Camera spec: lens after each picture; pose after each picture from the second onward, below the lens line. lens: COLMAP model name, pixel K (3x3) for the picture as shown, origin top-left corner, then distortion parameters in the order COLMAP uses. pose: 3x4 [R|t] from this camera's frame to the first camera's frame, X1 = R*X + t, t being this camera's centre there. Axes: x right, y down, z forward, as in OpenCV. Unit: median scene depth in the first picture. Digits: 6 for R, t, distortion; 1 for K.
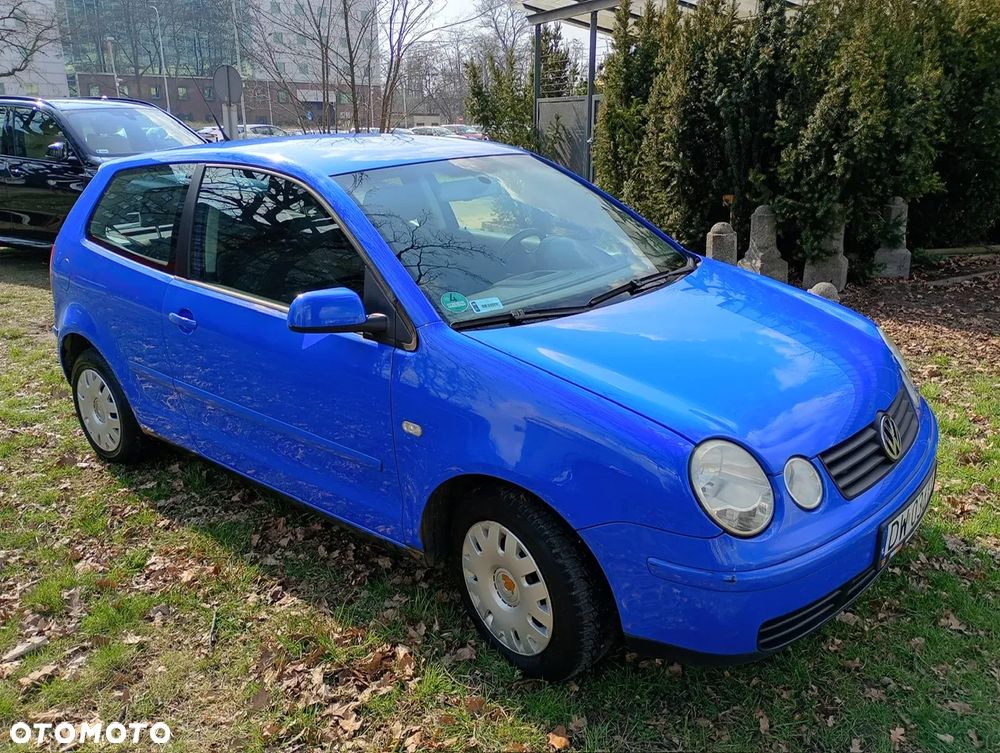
lens RADIAL K [[826.6, 0, 500.0], [0, 826.6, 376.5], [0, 0, 1]] dist [0.076398, -0.107735]
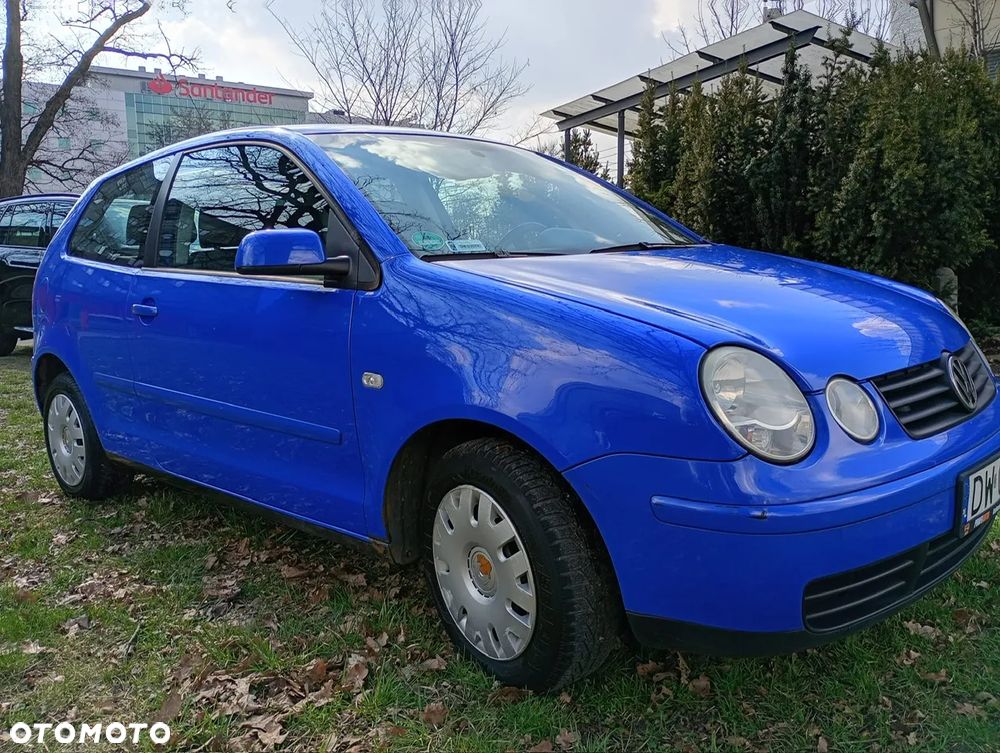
lens RADIAL K [[826.6, 0, 500.0], [0, 826.6, 376.5], [0, 0, 1]] dist [0.076398, -0.107735]
pose [[0.998574, -0.007291, -0.052891, 0.064963], [-0.001483, 0.986462, -0.163986, 0.190833], [0.053371, 0.163830, 0.985044, 0.177752]]
